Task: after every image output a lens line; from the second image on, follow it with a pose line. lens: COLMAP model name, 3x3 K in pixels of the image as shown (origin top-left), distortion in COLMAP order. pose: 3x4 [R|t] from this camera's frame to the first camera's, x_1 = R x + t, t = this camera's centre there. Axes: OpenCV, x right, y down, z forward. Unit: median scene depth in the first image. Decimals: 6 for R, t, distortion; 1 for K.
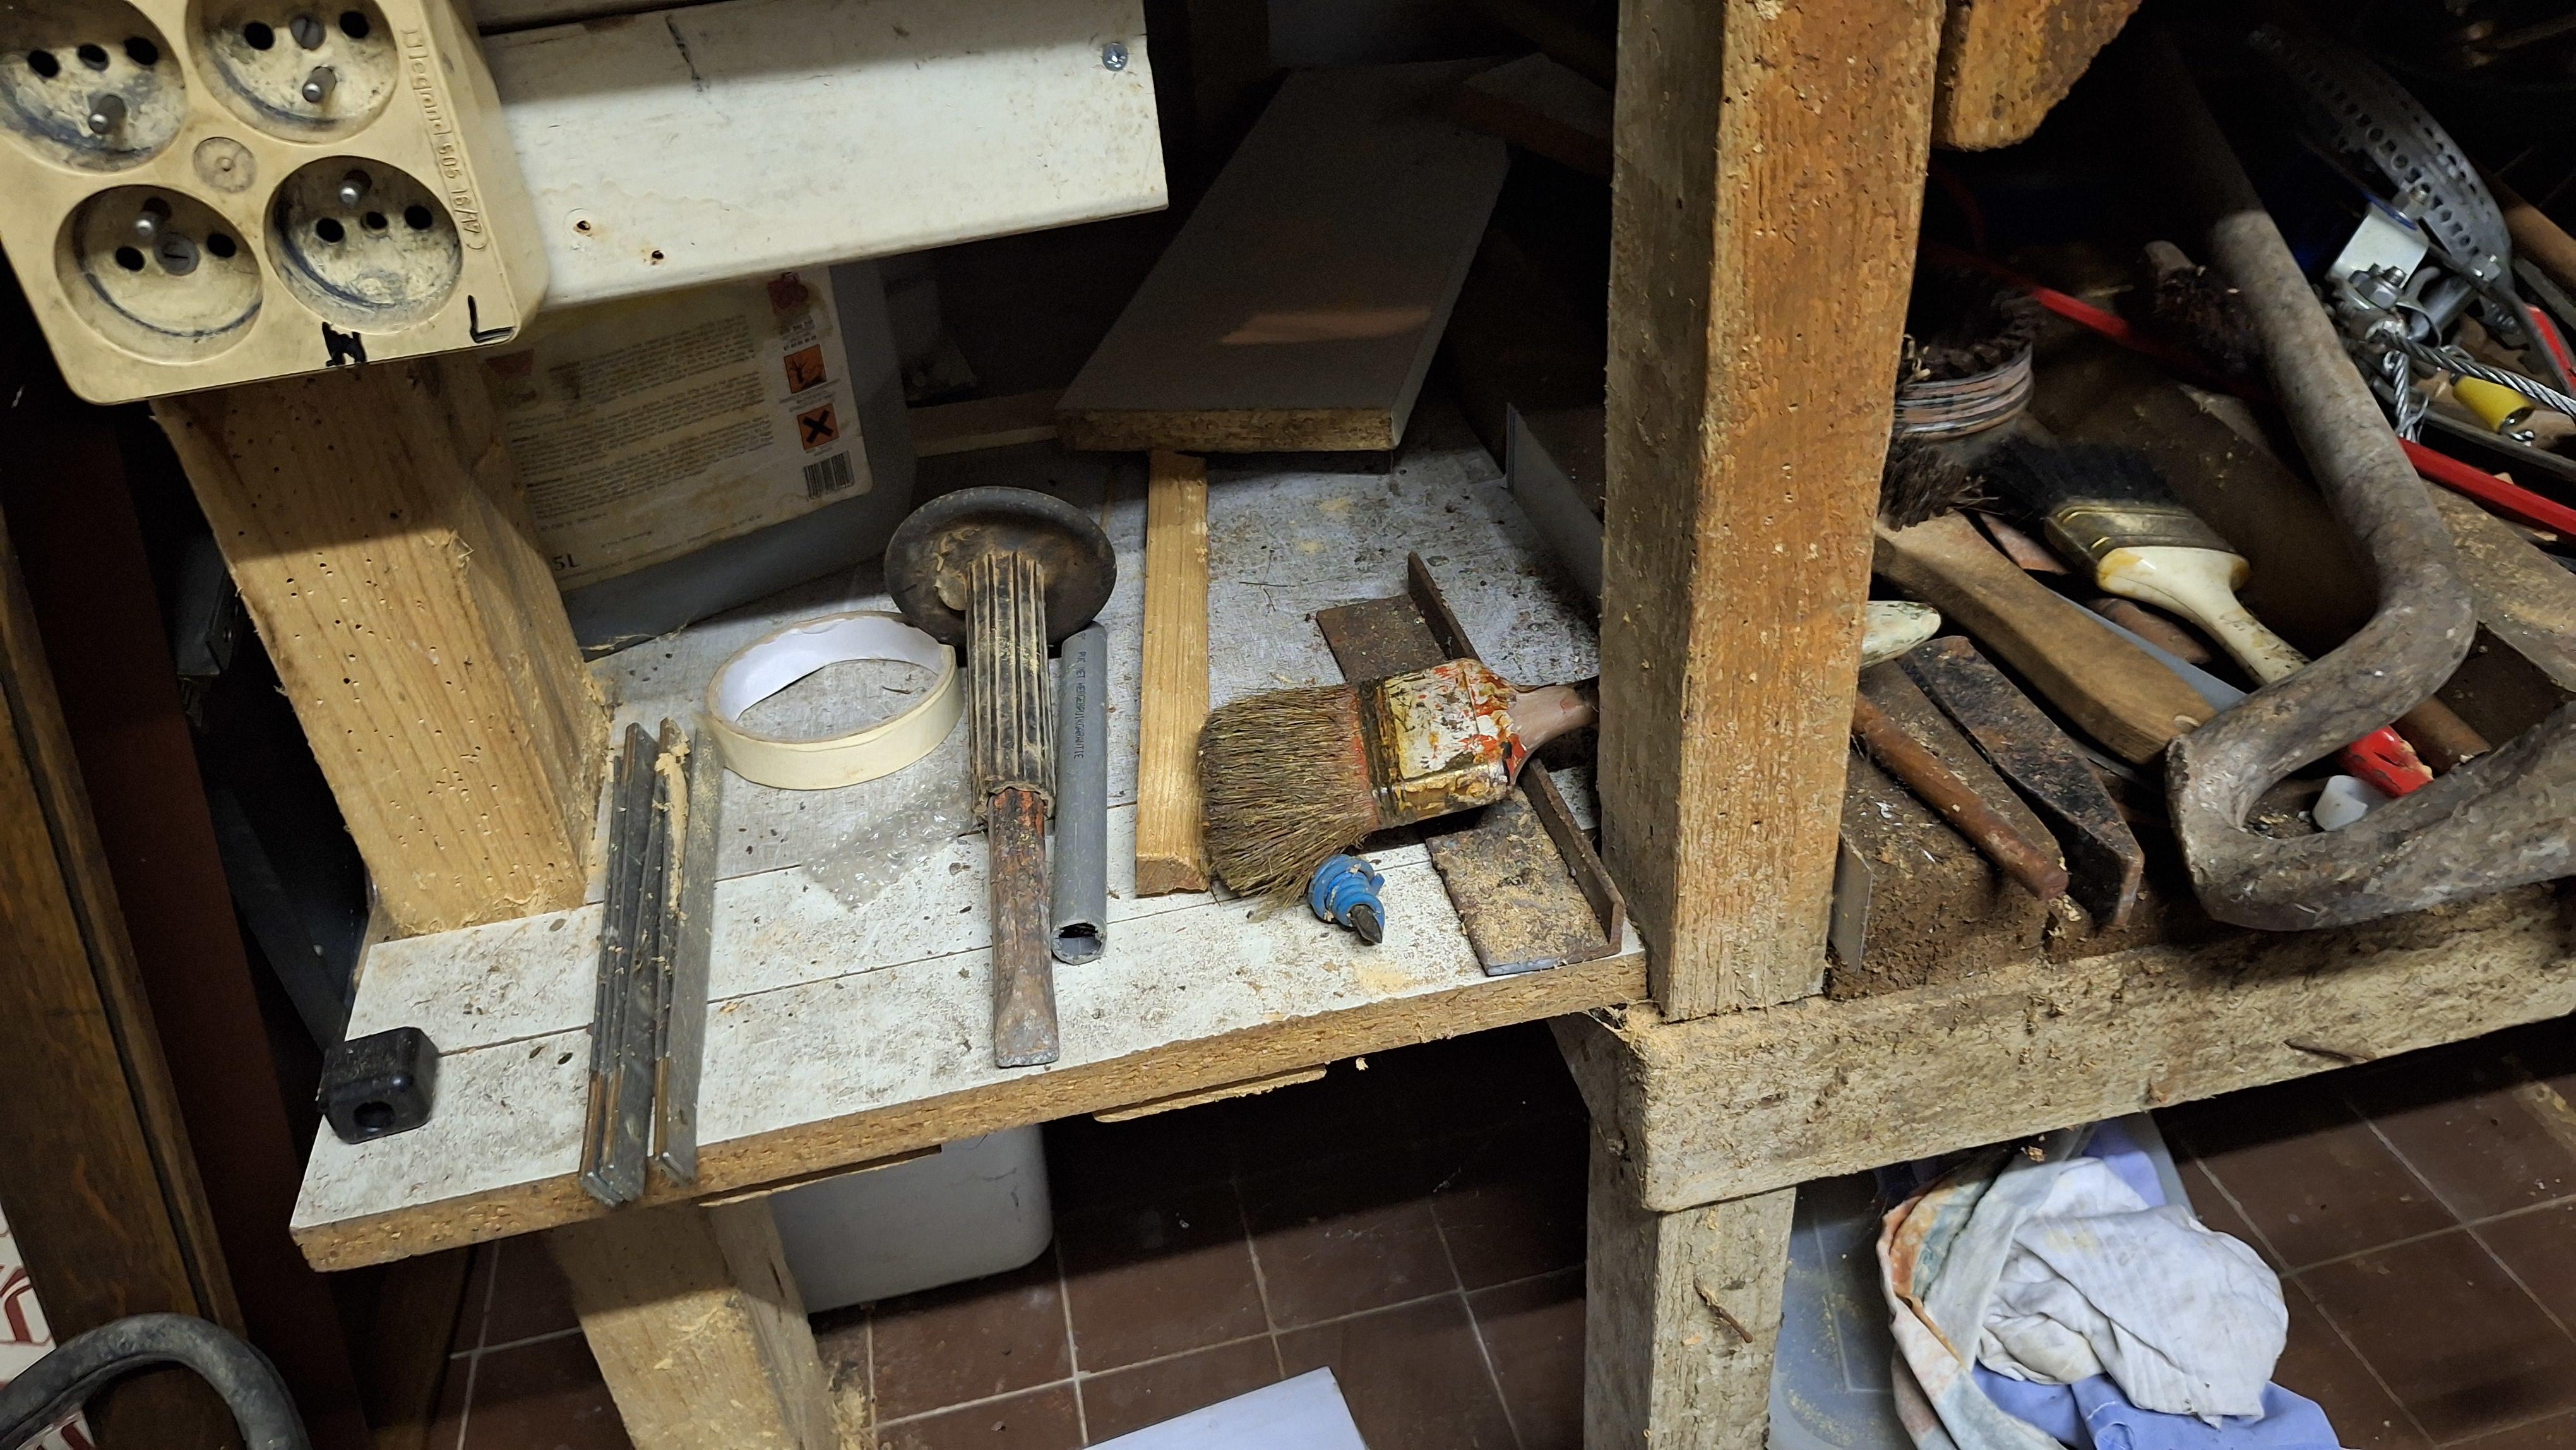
lens RADIAL K [[1830.9, 0, 1289.9], [0, 1830.9, 736.7], [0, 0, 1]] dist [0.013095, -0.019950]
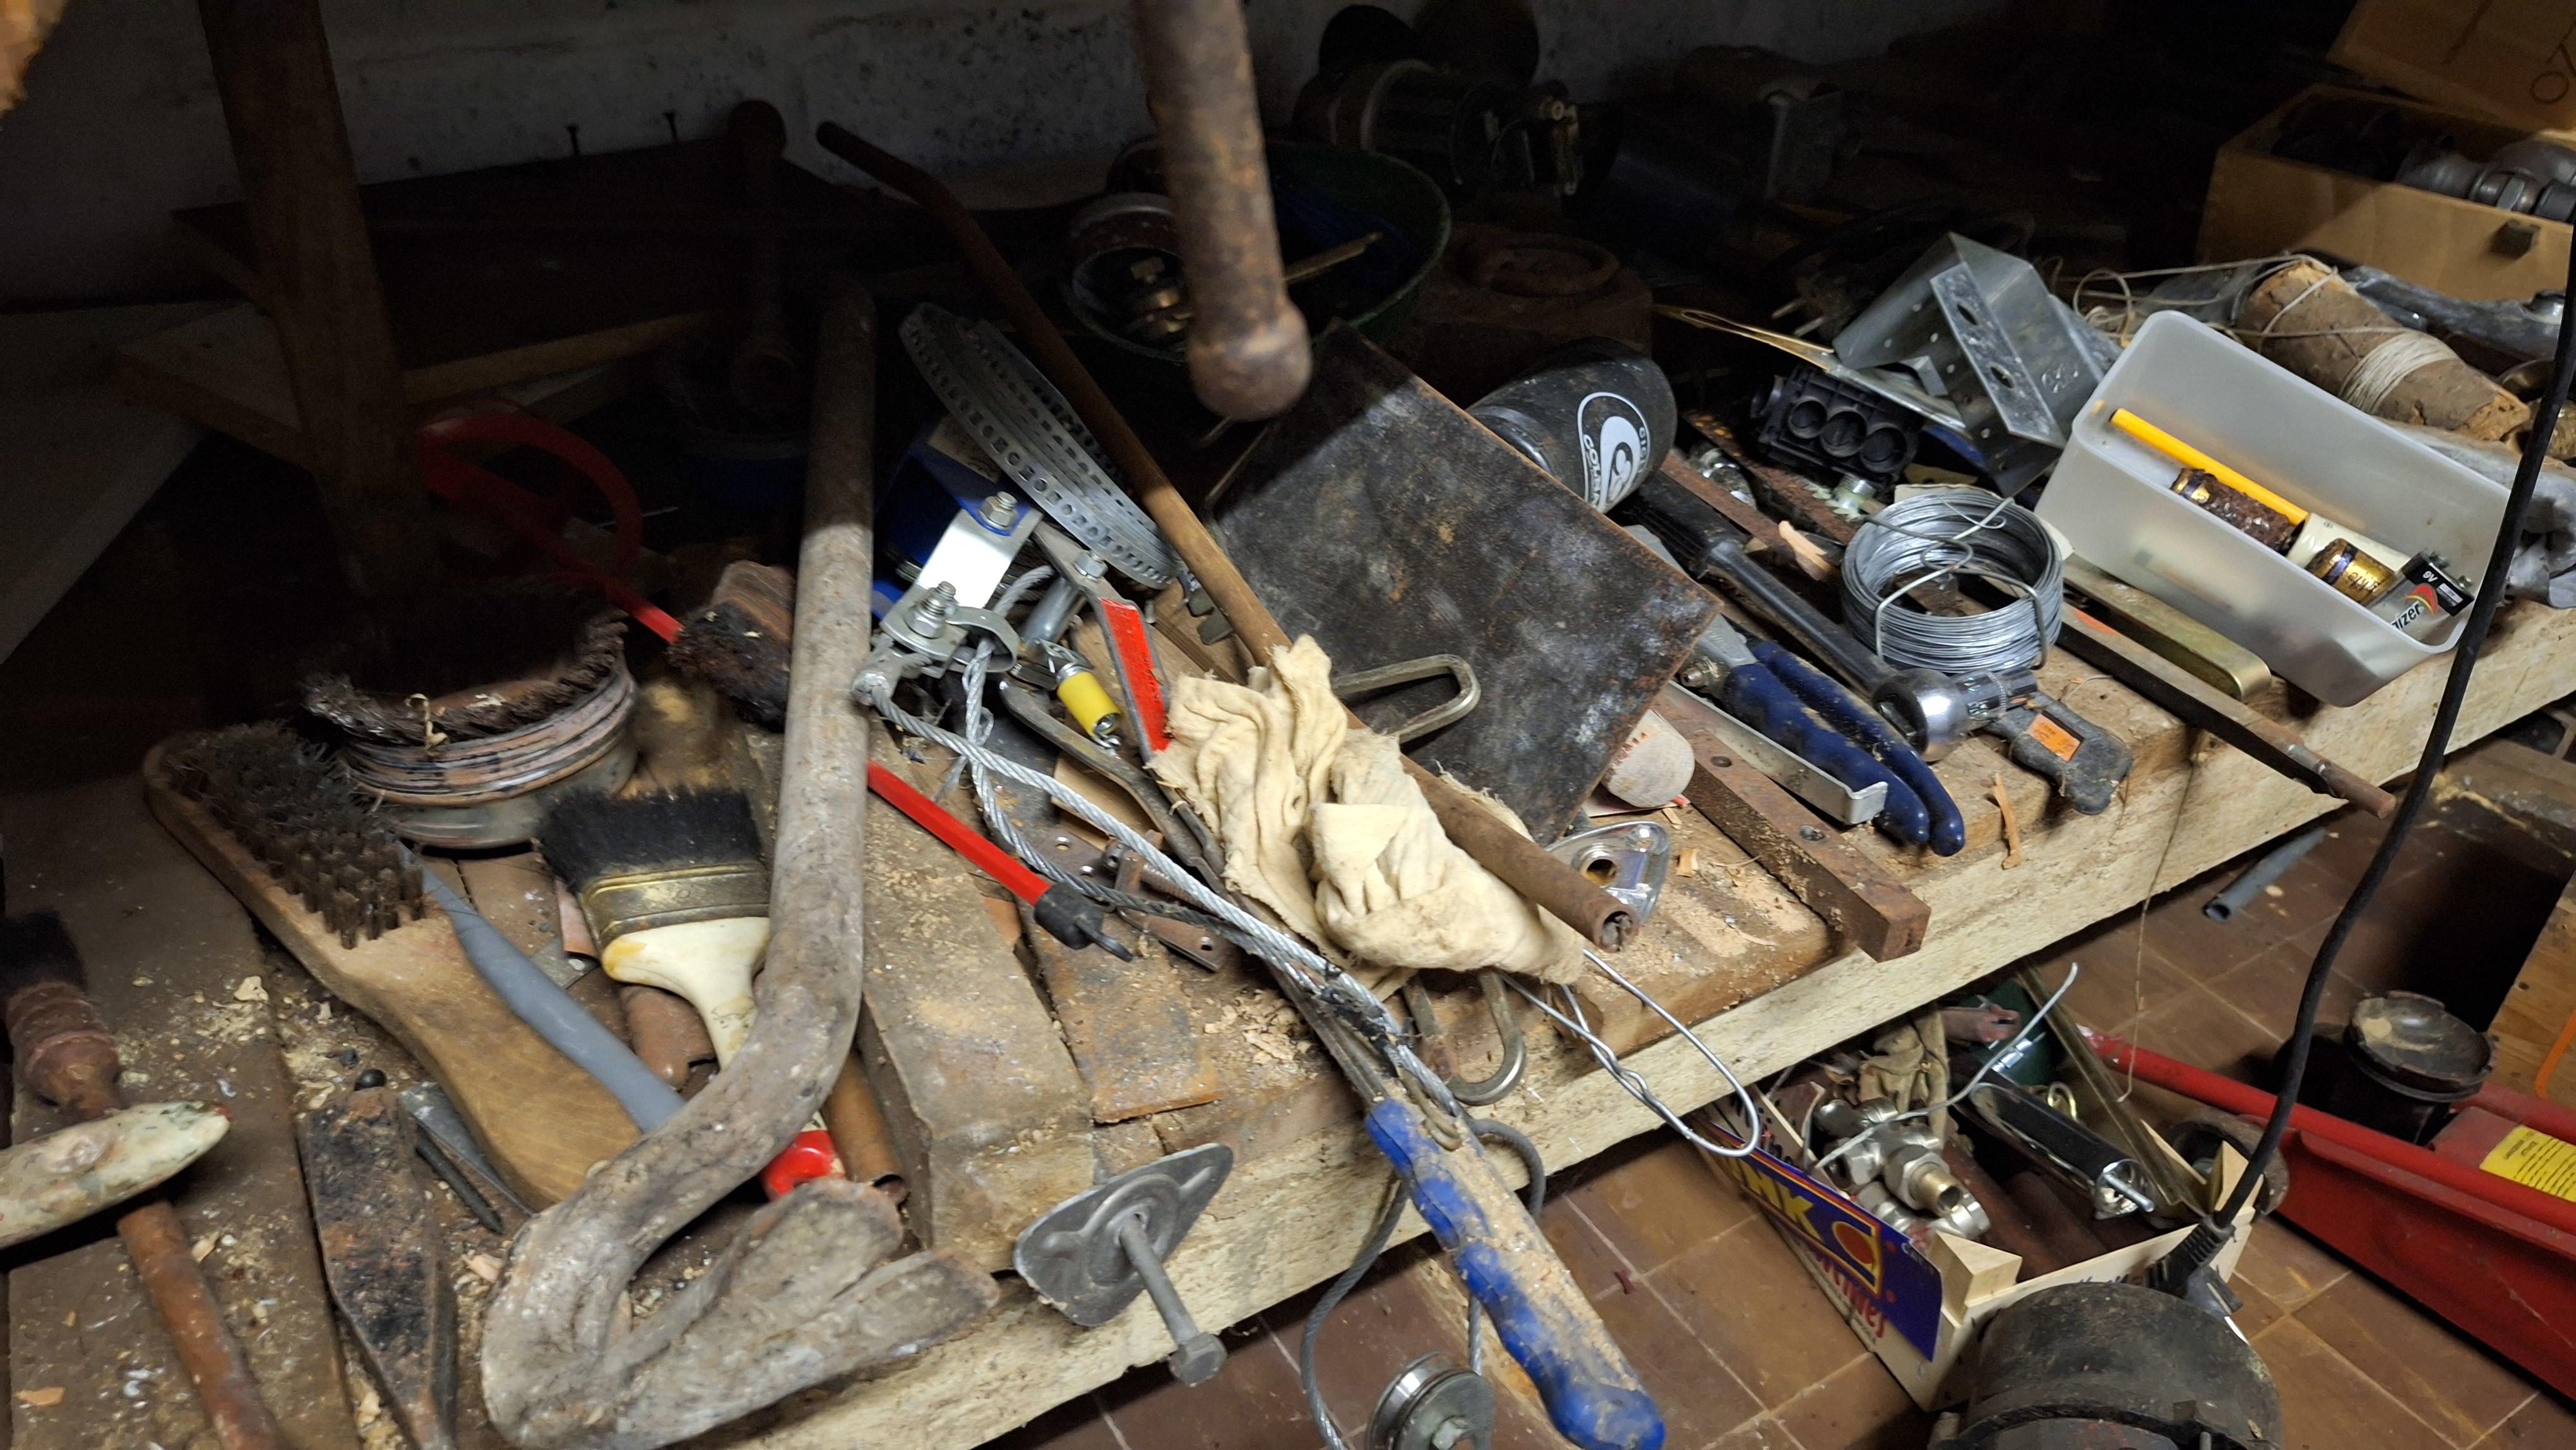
lens RADIAL K [[1830.9, 0, 1281.0], [0, 1830.9, 716.9], [0, 0, 1]] dist [0.013095, -0.019950]
pose [[0.937239, -0.089874, 0.336906, 0.553915], [0.111480, 0.992733, -0.045304, -0.159079], [-0.330387, 0.080019, 0.940448, 0.046632]]
